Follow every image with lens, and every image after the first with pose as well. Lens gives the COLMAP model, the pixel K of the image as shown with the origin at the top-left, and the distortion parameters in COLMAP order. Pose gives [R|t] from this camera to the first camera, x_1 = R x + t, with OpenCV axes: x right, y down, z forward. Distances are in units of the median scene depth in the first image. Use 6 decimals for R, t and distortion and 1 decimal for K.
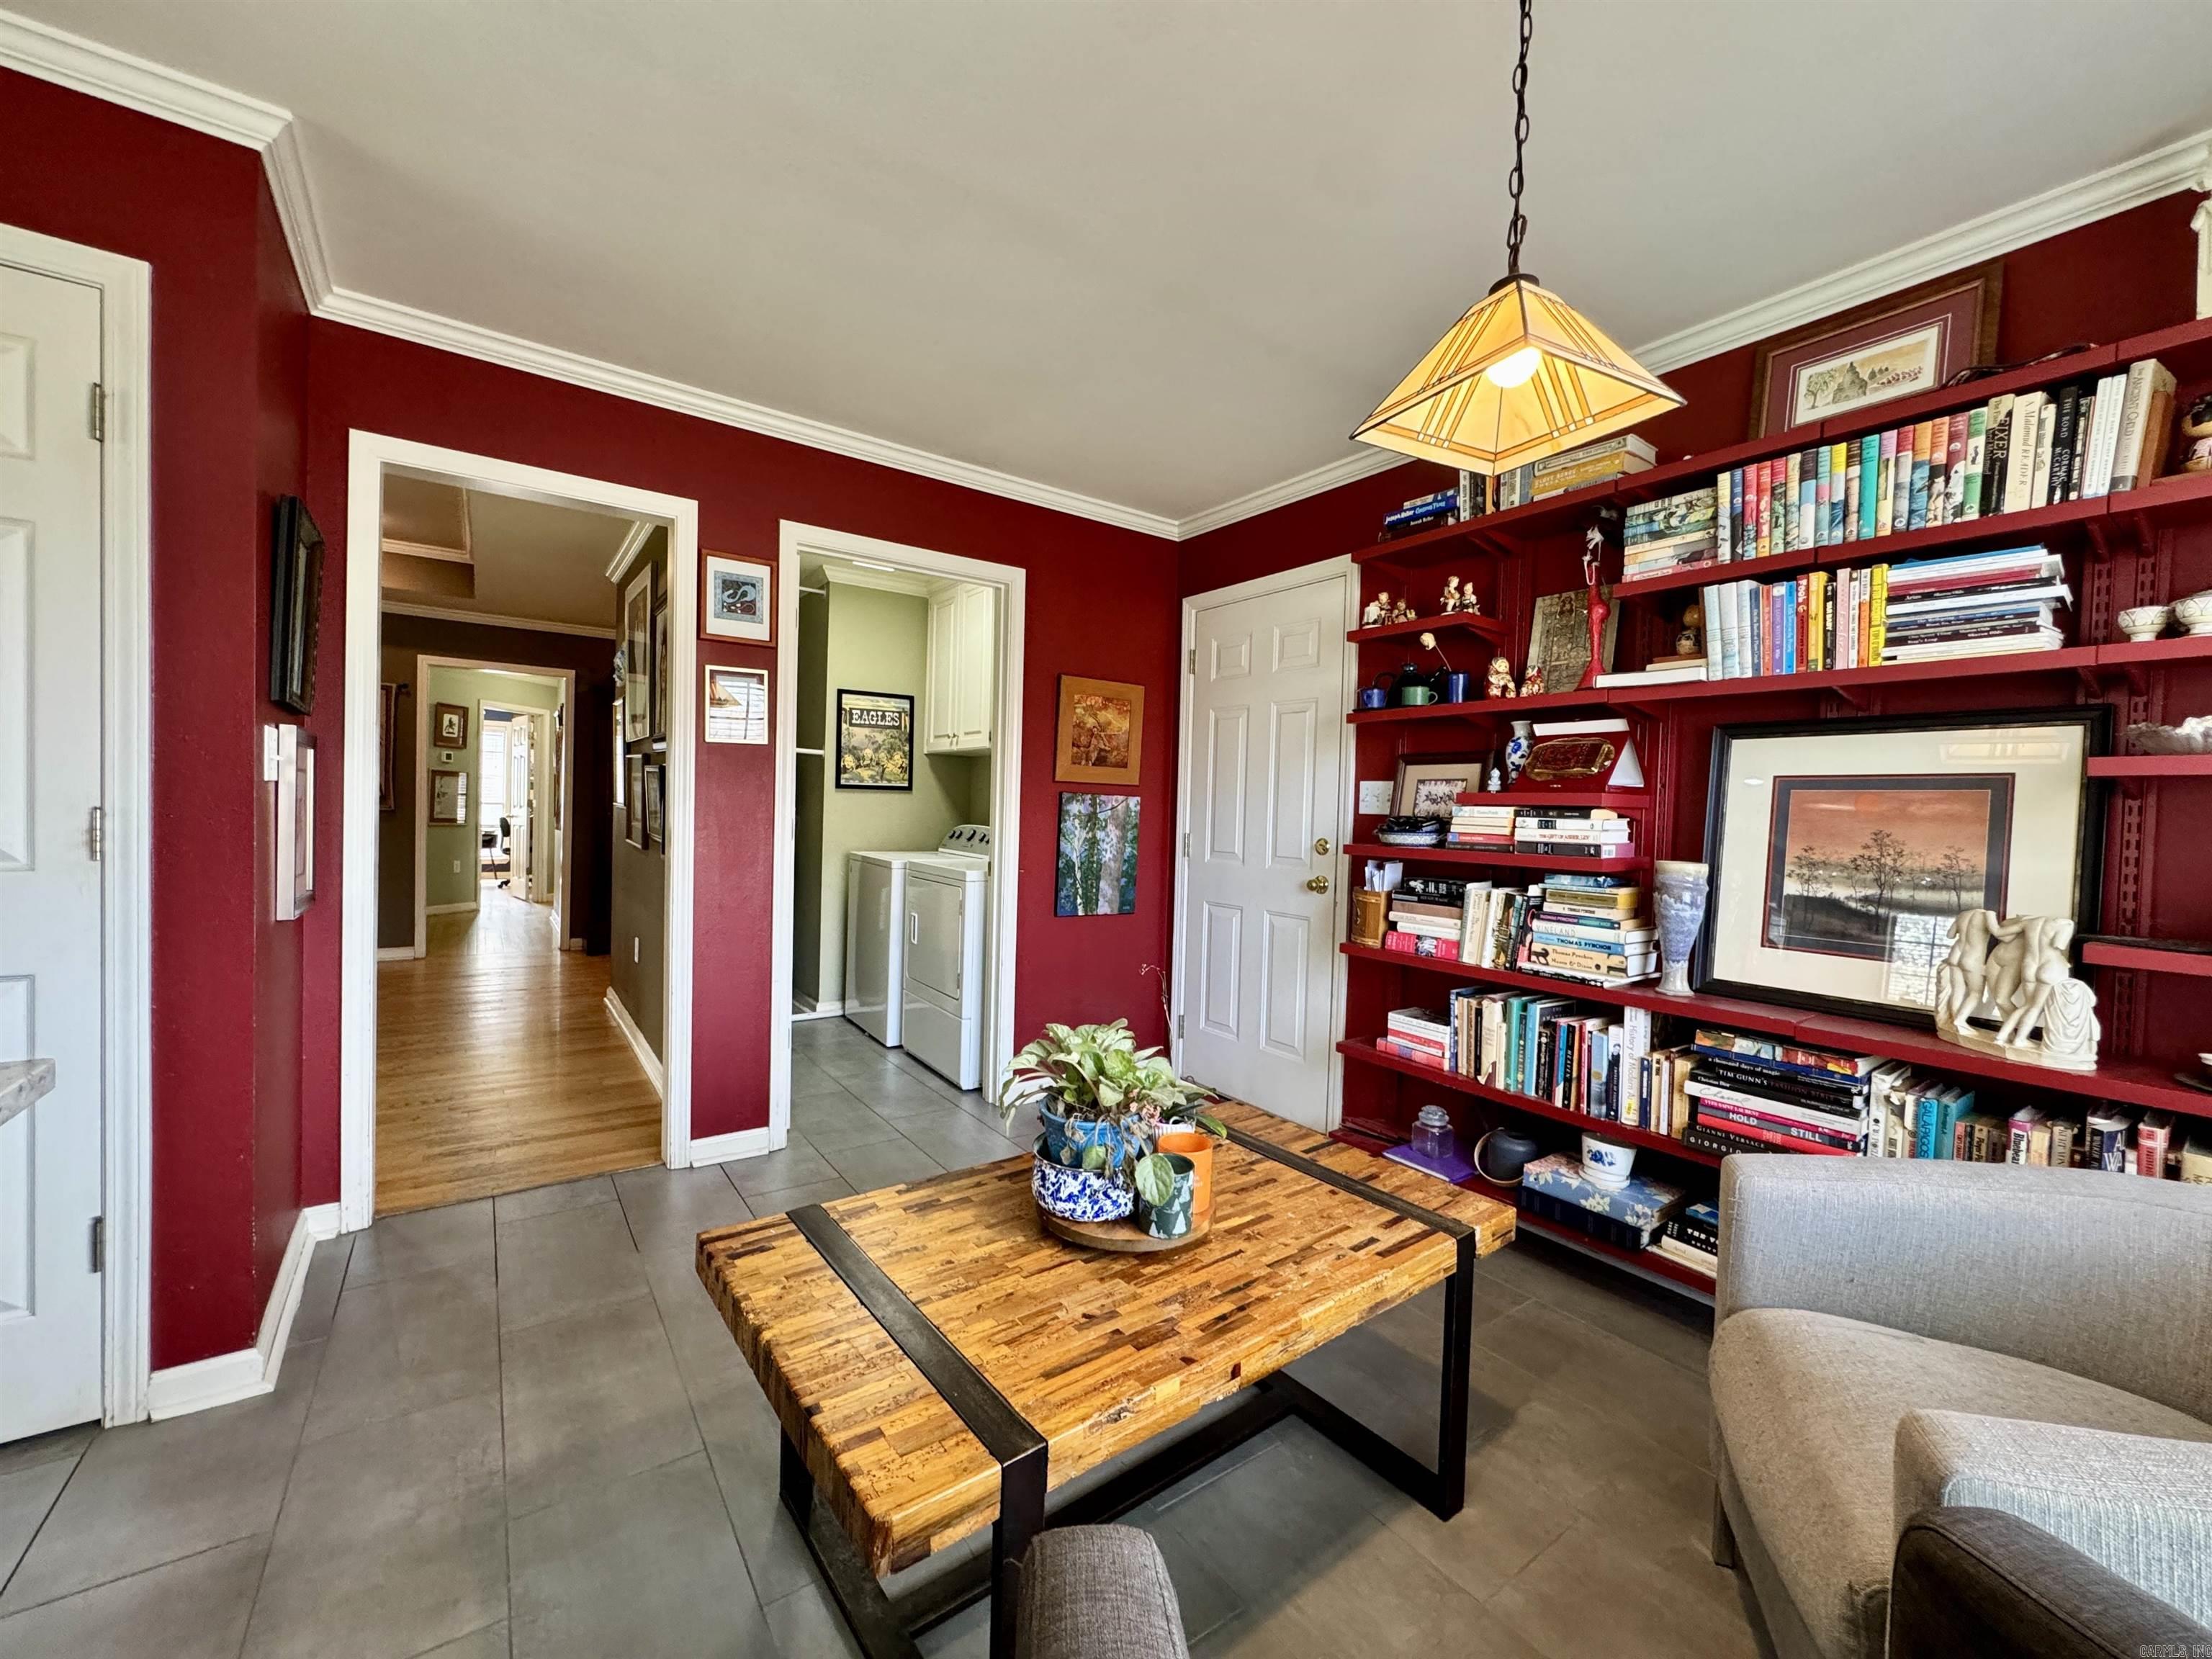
lens RADIAL K [[884.3, 0, 1106.0], [0, 884.3, 829.5], [0, 0, 1]] dist [-0.003938, 0.000831]
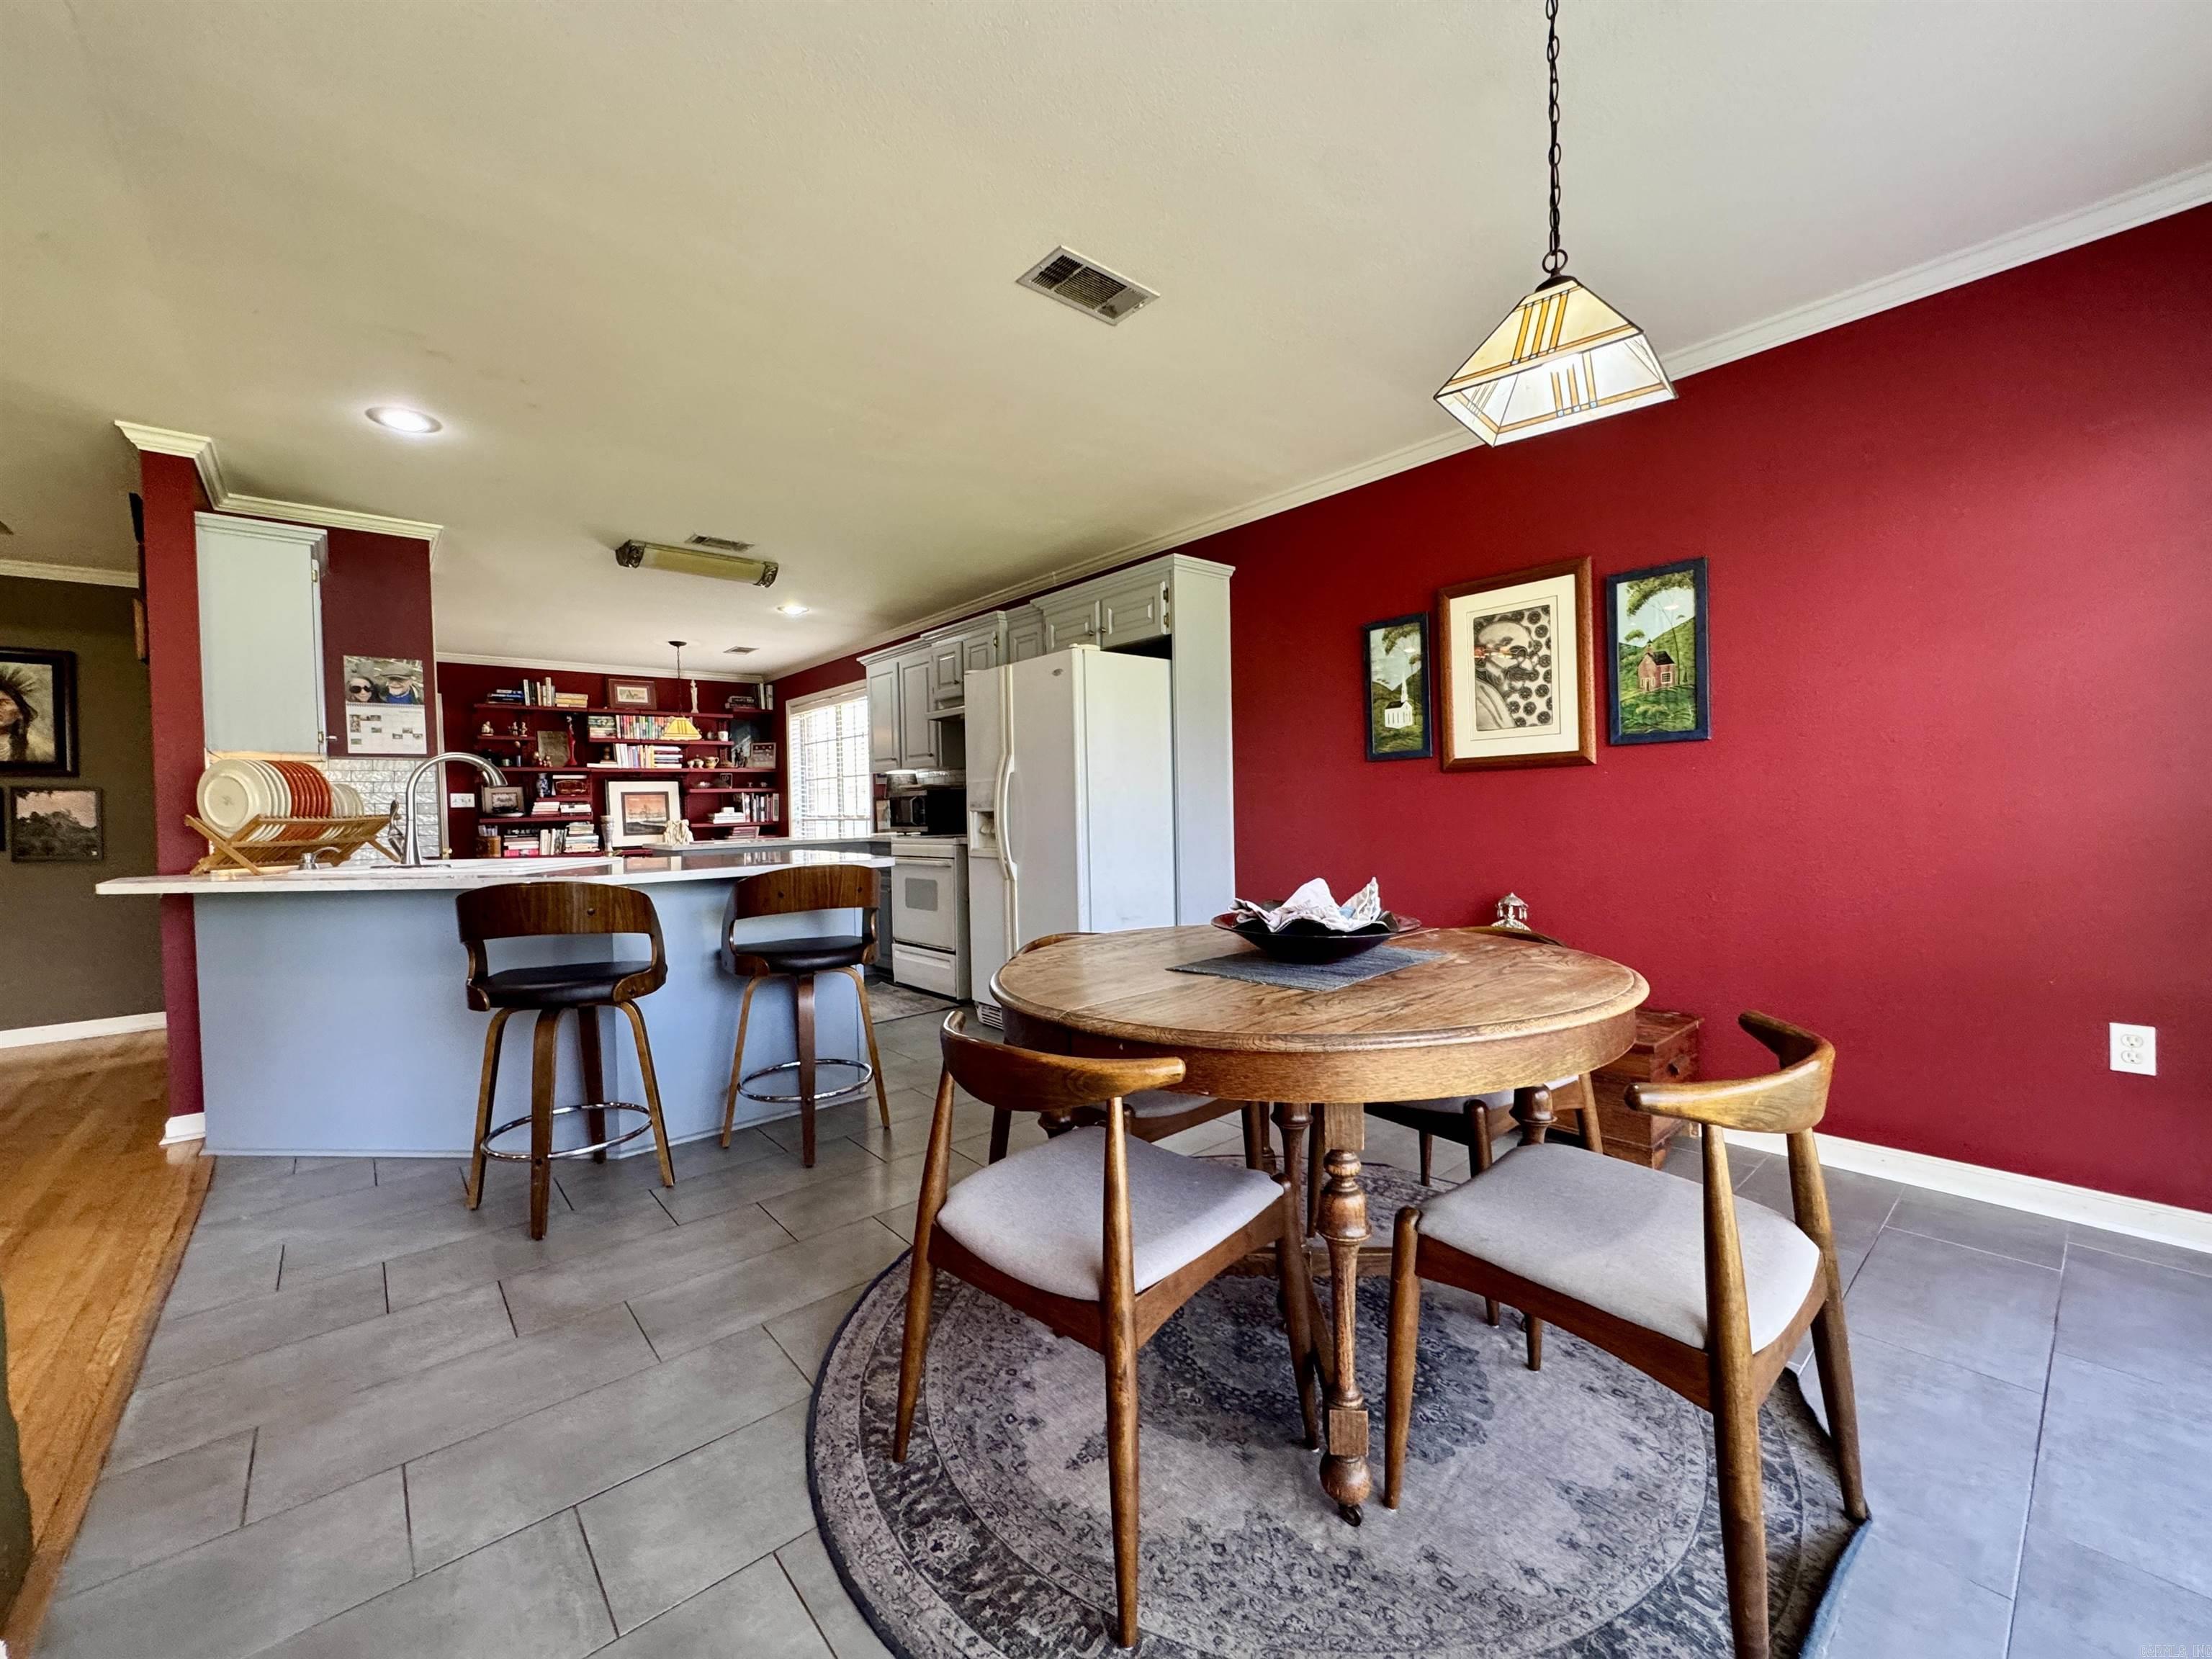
lens RADIAL K [[885.1, 0, 1104.3], [0, 885.1, 828.4], [0, 0, 1]] dist [-0.005780, 0.001527]
pose [[-0.094990, -0.053109, 0.994060, -2.812763], [0.045820, 0.997284, 0.057660, -0.023621], [-0.994423, 0.051025, -0.092299, -0.626862]]
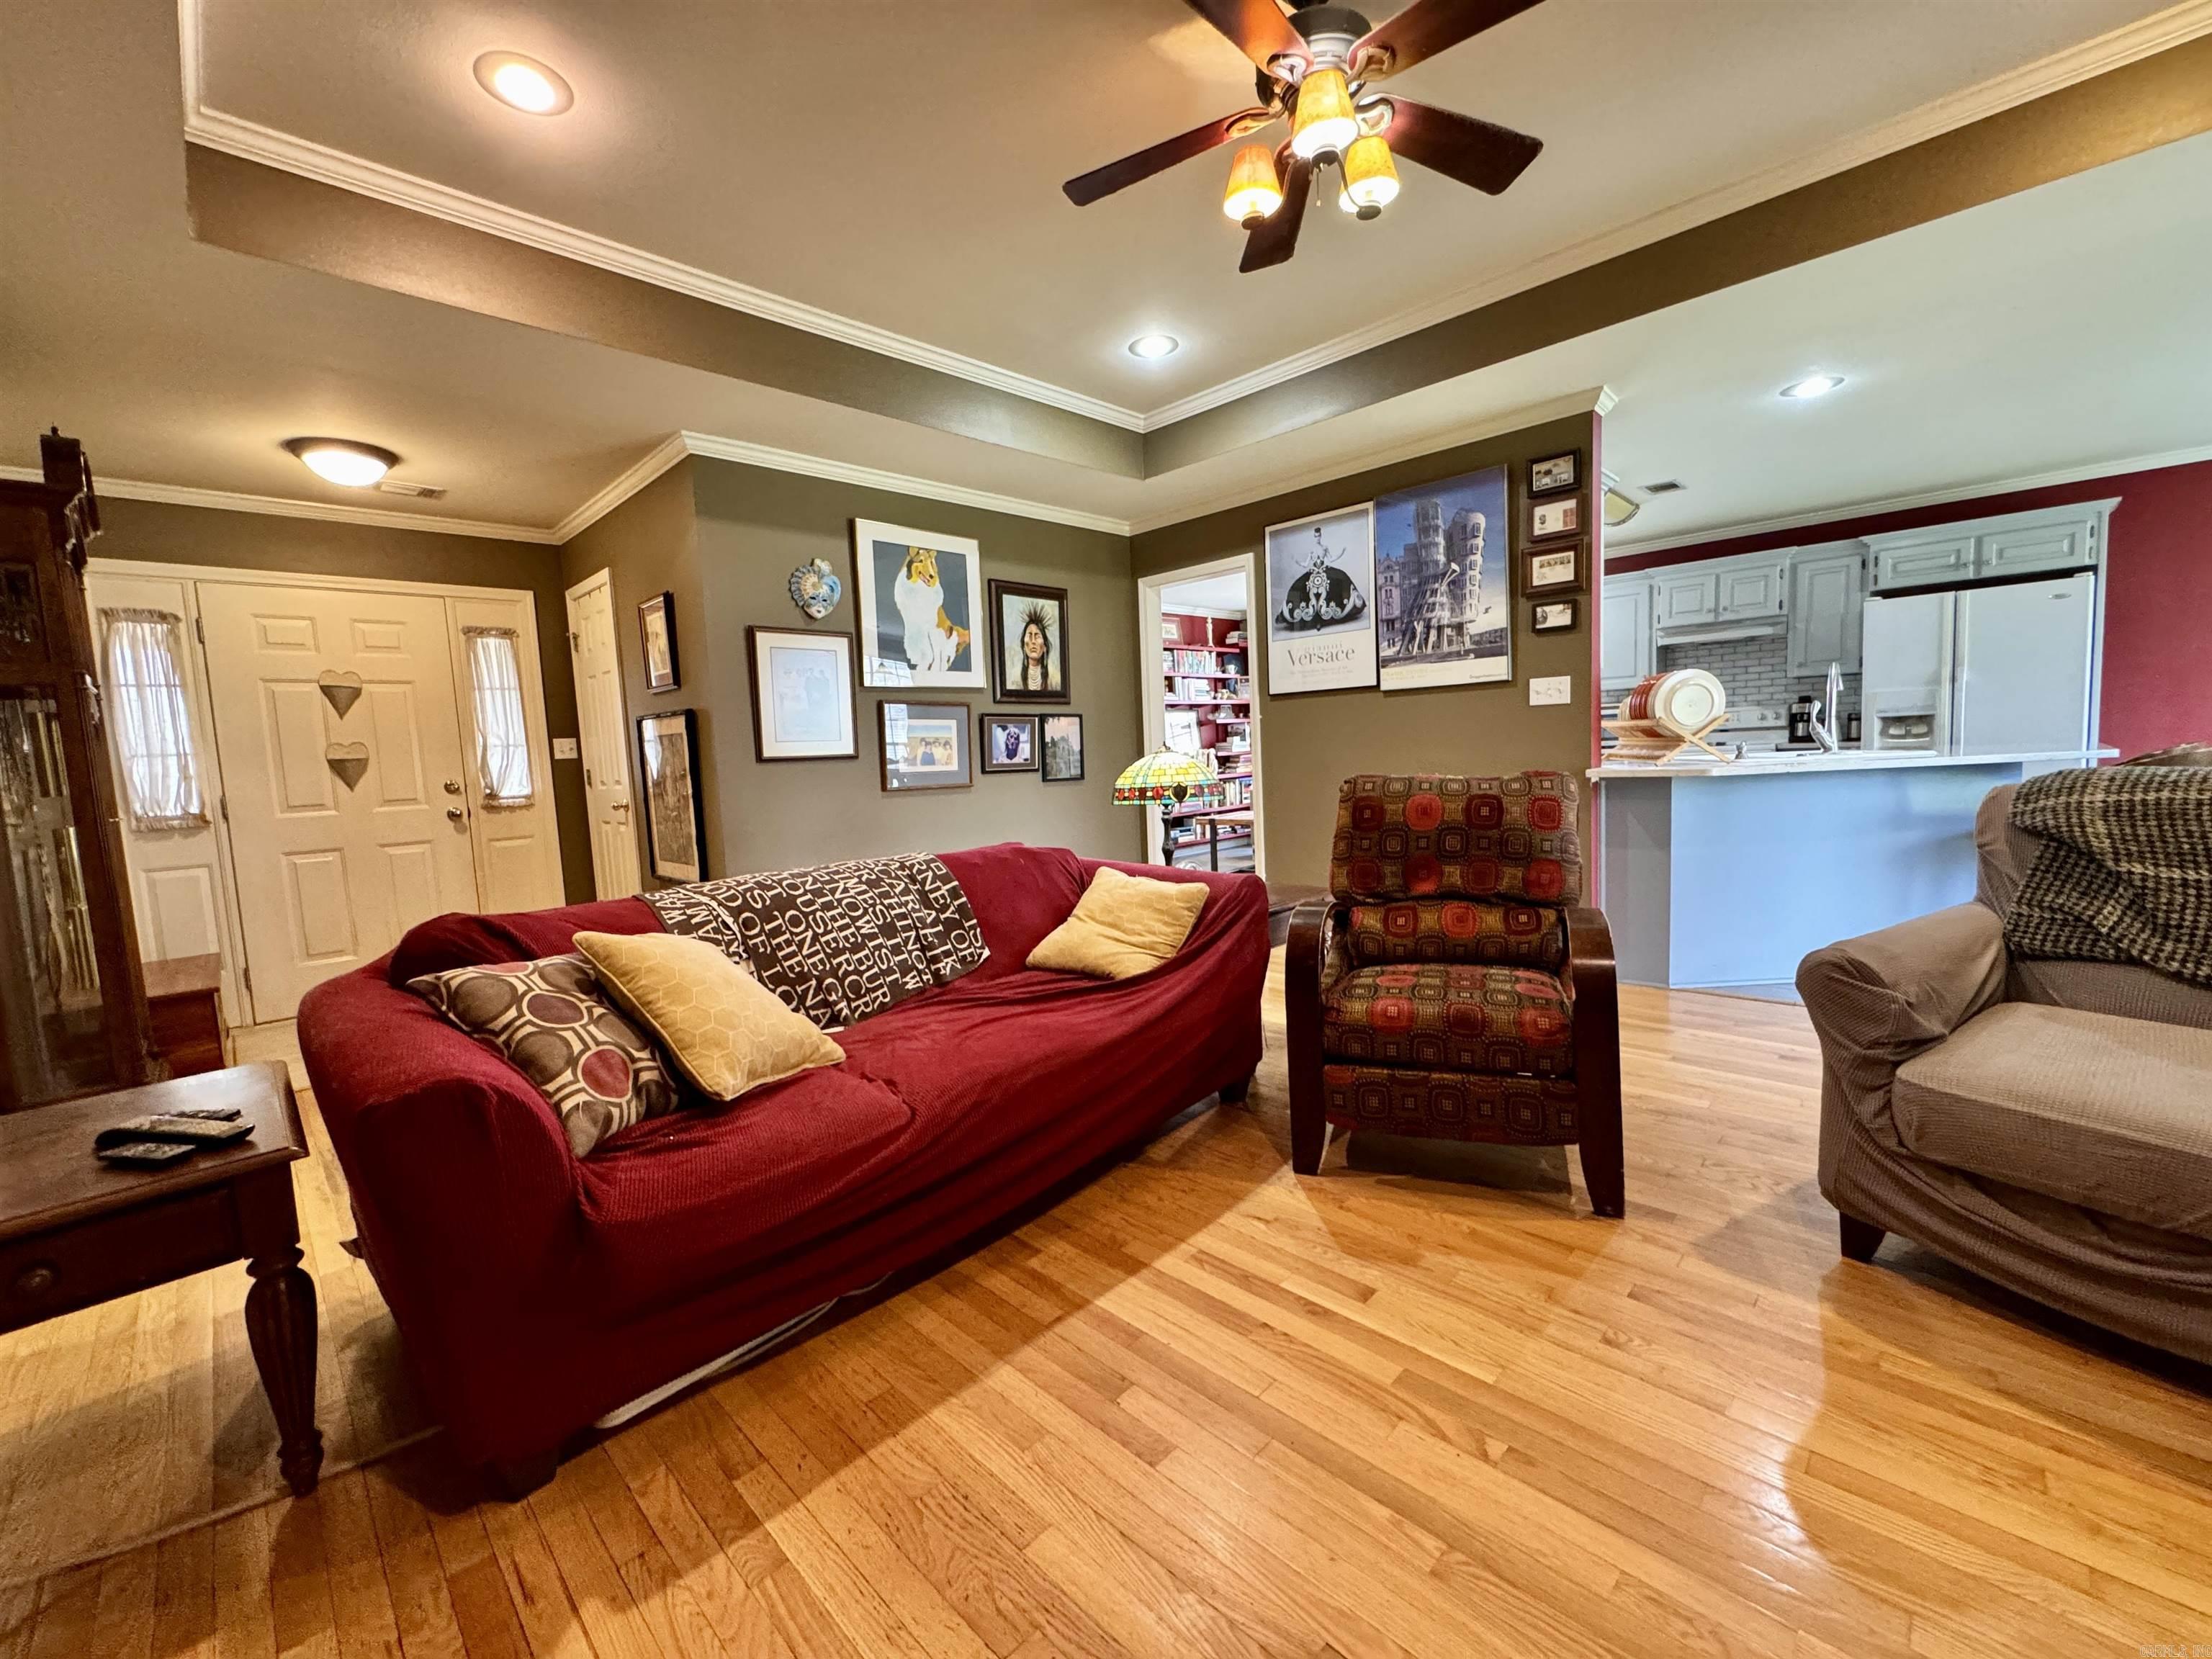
lens RADIAL K [[889.5, 0, 1106.0], [0, 889.5, 829.5], [0, 0, 1]] dist [-0.002882, 0.000471]
pose [[-0.169079, -0.109685, 0.979480, -2.820065], [0.066903, 0.990219, 0.122437, -0.085560], [-0.983329, 0.086231, -0.160087, 1.697312]]
